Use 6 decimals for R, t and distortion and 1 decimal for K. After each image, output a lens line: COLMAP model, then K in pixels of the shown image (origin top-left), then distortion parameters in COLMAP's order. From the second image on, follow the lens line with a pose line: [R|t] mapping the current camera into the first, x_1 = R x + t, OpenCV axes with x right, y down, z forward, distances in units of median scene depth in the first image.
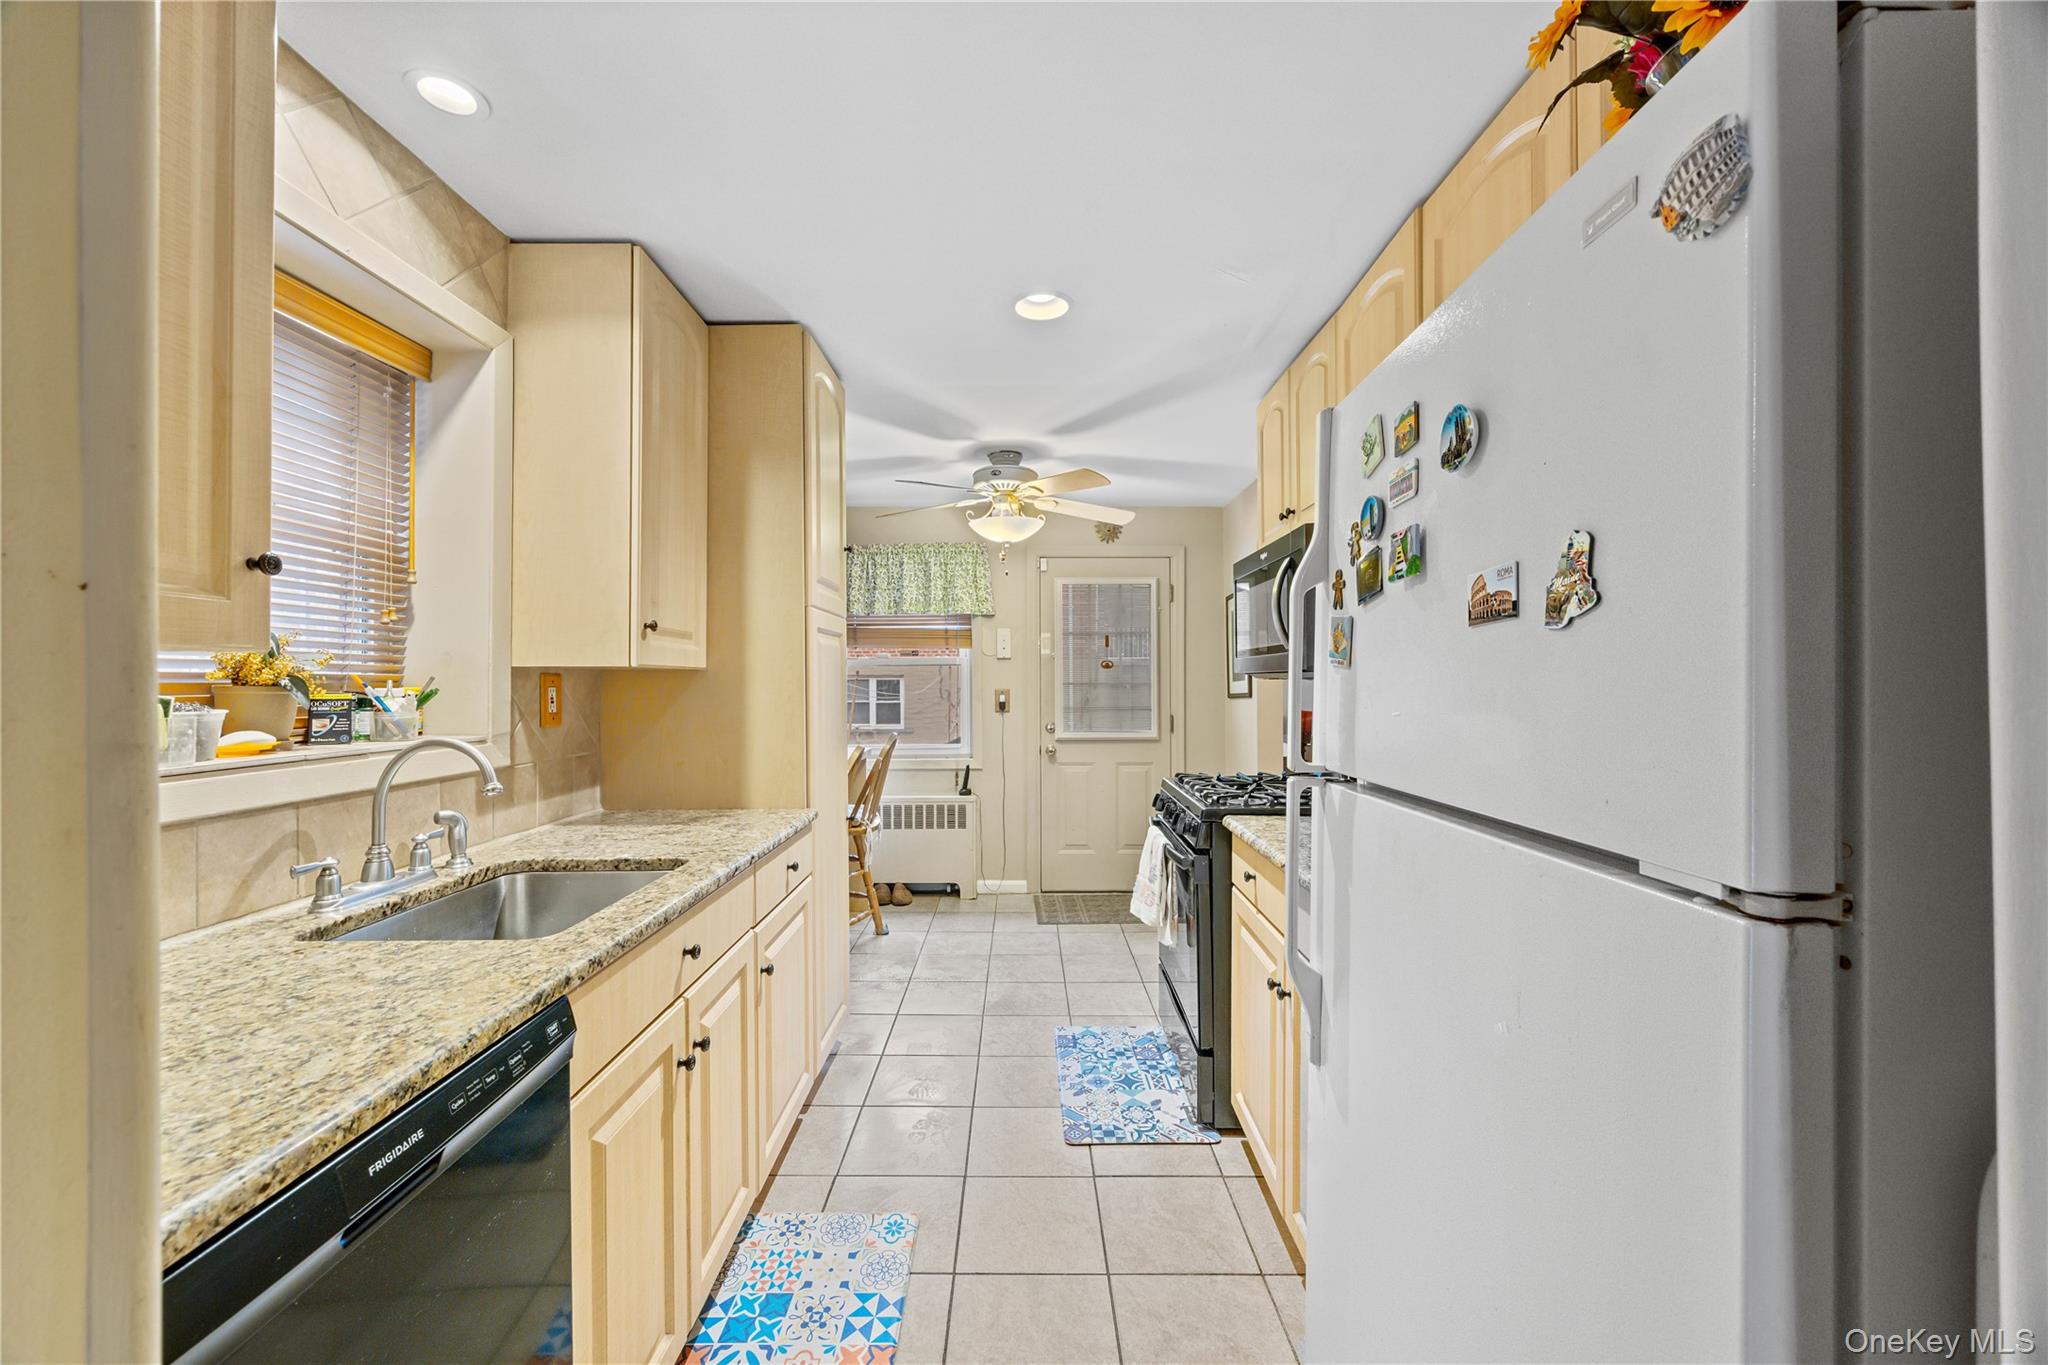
lens RADIAL K [[793.3, 0, 1025.0], [0, 793.3, 684.7], [0, 0, 1]] dist [-0.003856, -0.000610]
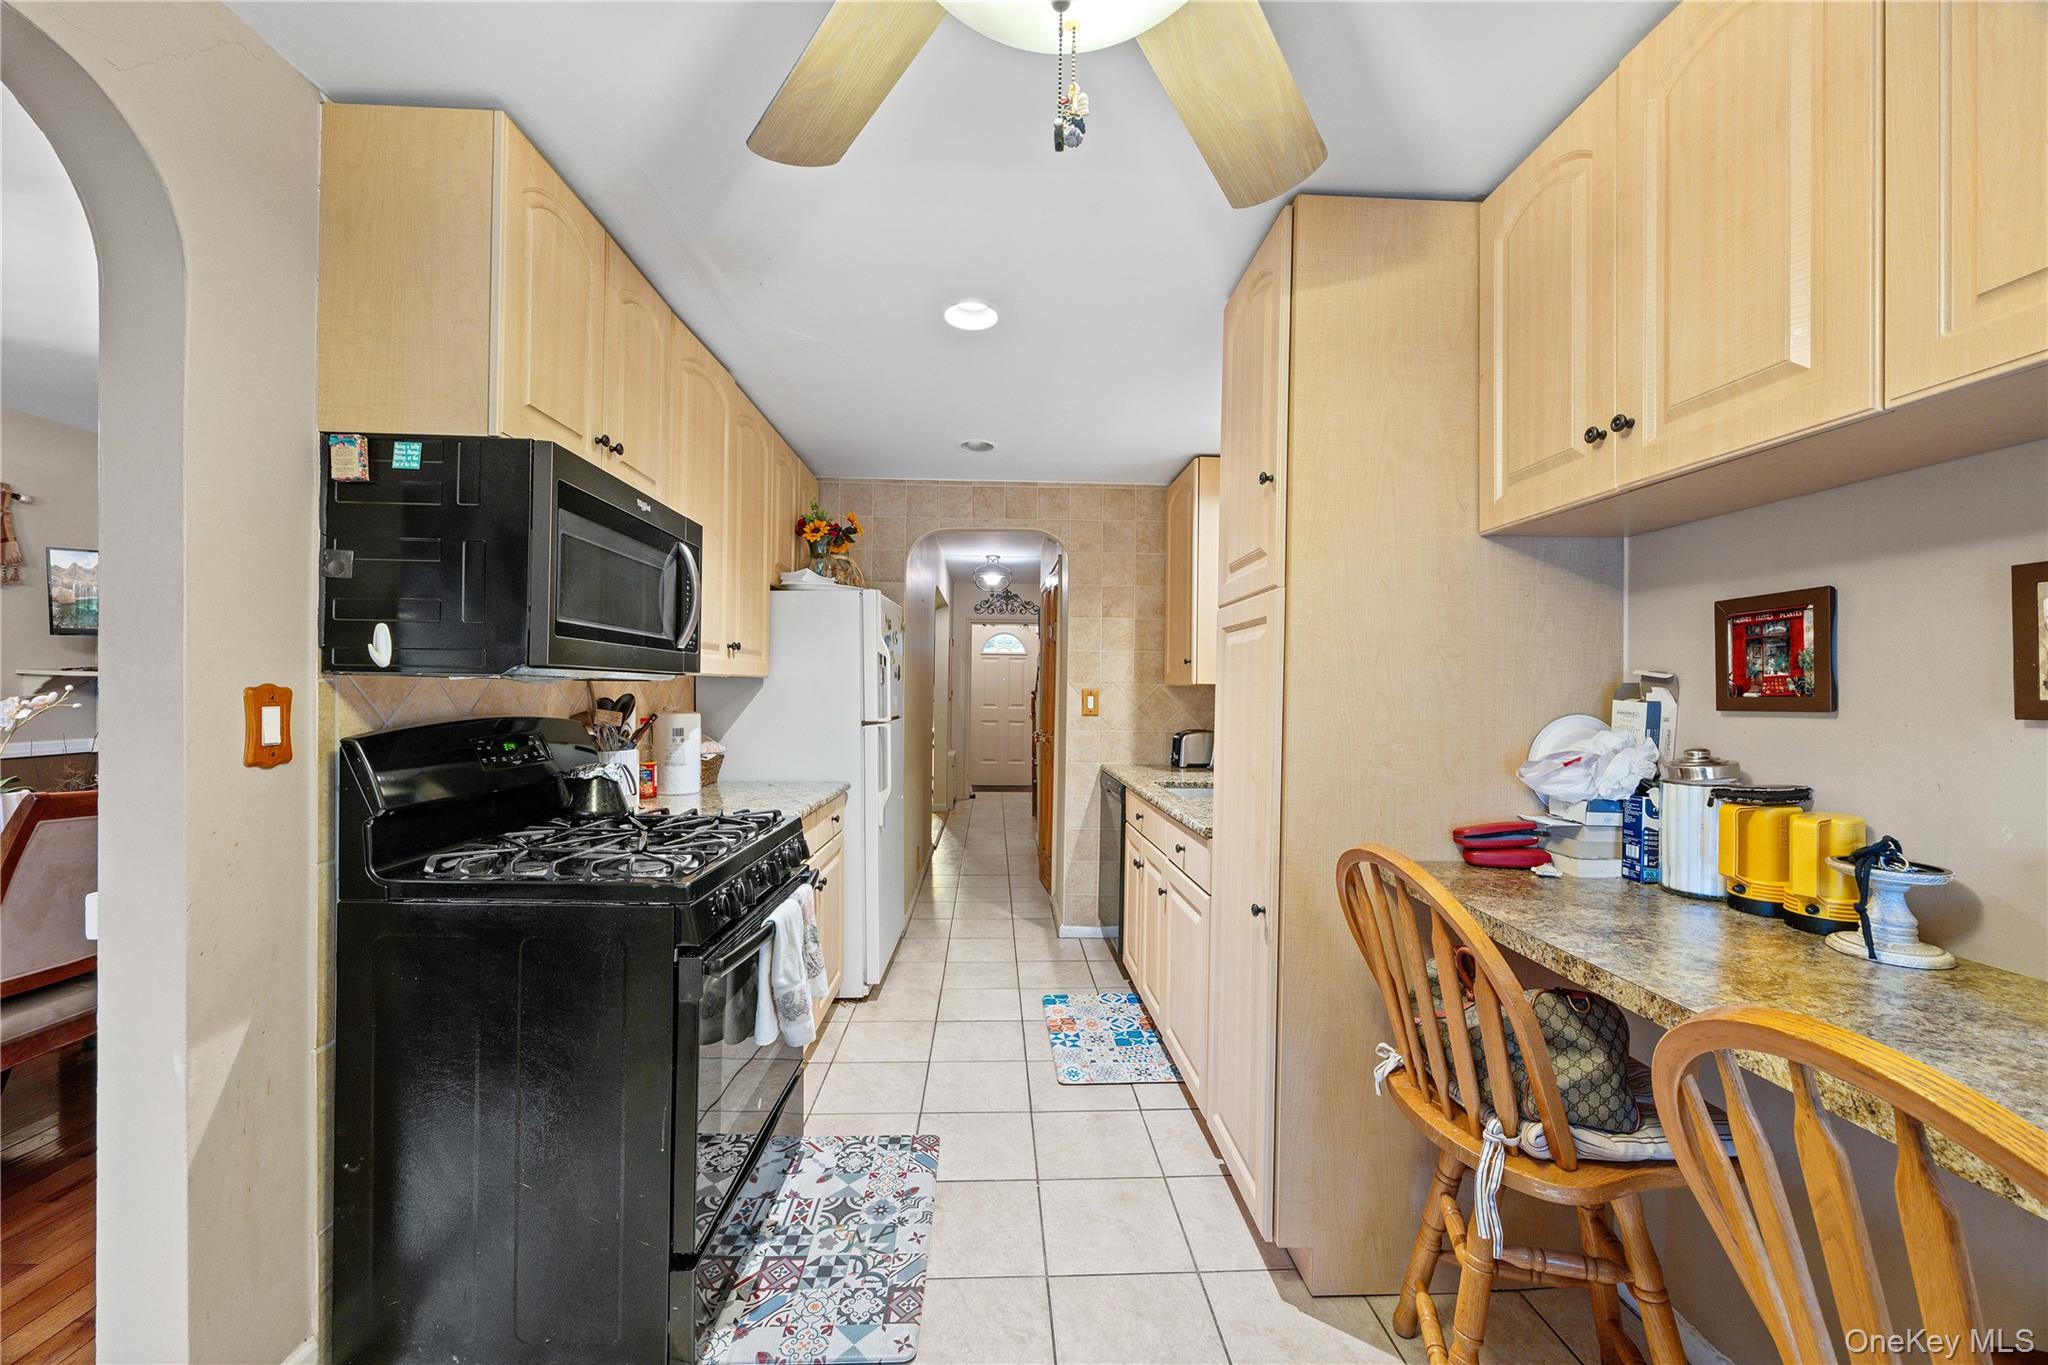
lens RADIAL K [[793.3, 0, 1022.7], [0, 793.3, 685.8], [0, 0, 1]] dist [-0.003856, -0.000610]
pose [[-0.999240, -0.011311, -0.037296, -0.011134], [-0.011152, 0.999928, -0.004451, -0.002784], [0.037344, -0.004031, -0.999294, 1.995575]]
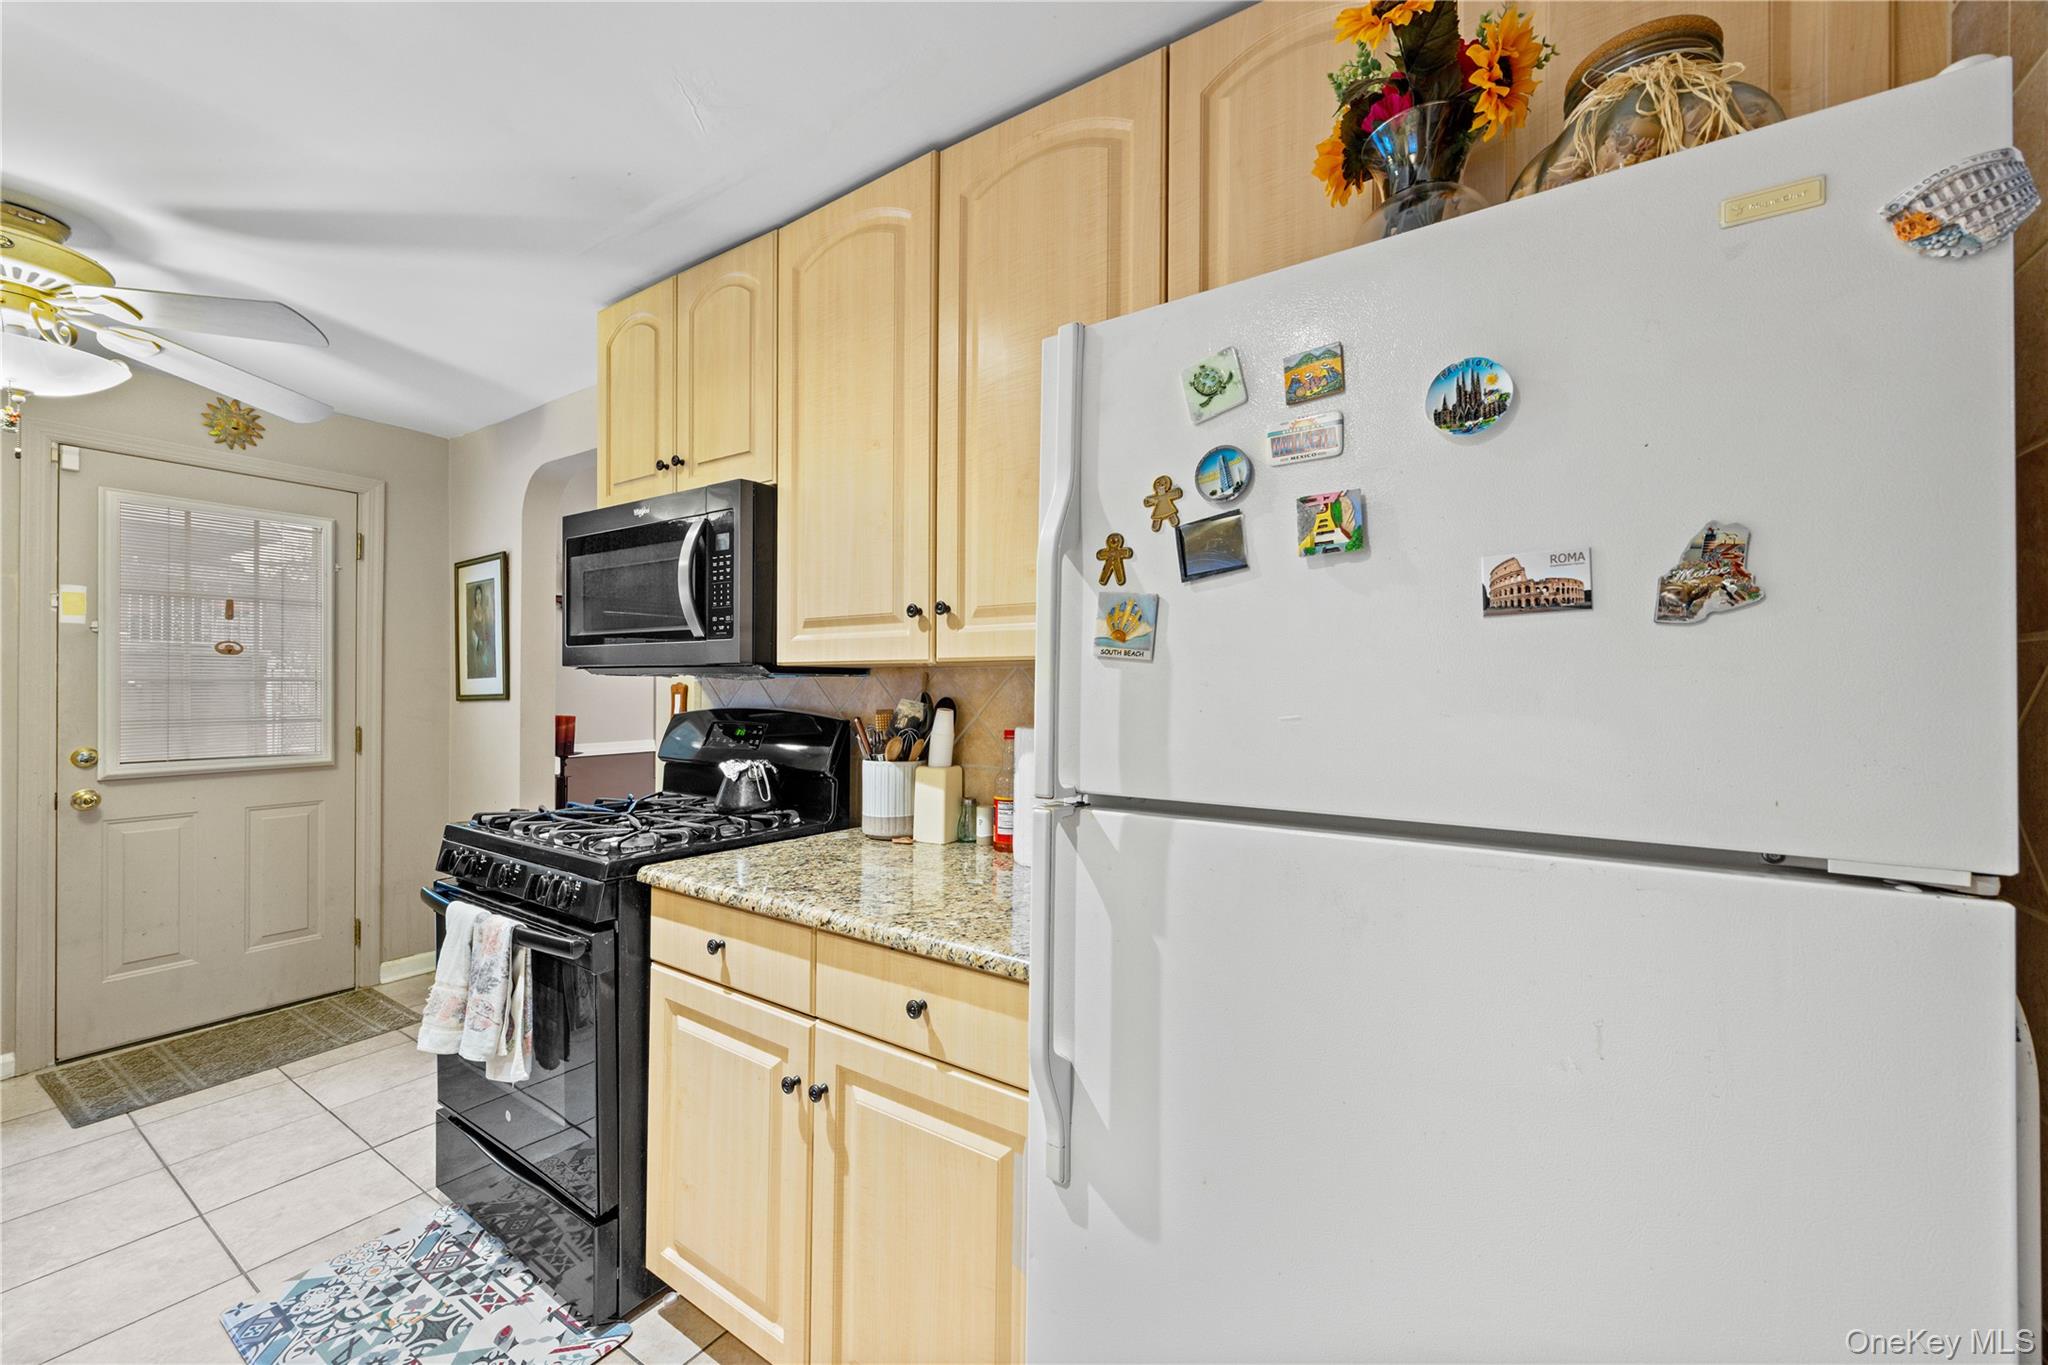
lens RADIAL K [[793.3, 0, 1032.6], [0, 793.3, 689.2], [0, 0, 1]] dist [-0.003856, -0.000610]
pose [[0.541296, 0.002162, 0.840829, -0.150008], [-0.006535, 0.999977, 0.001636, 0.002985], [-0.840807, -0.006380, 0.541298, 0.322076]]
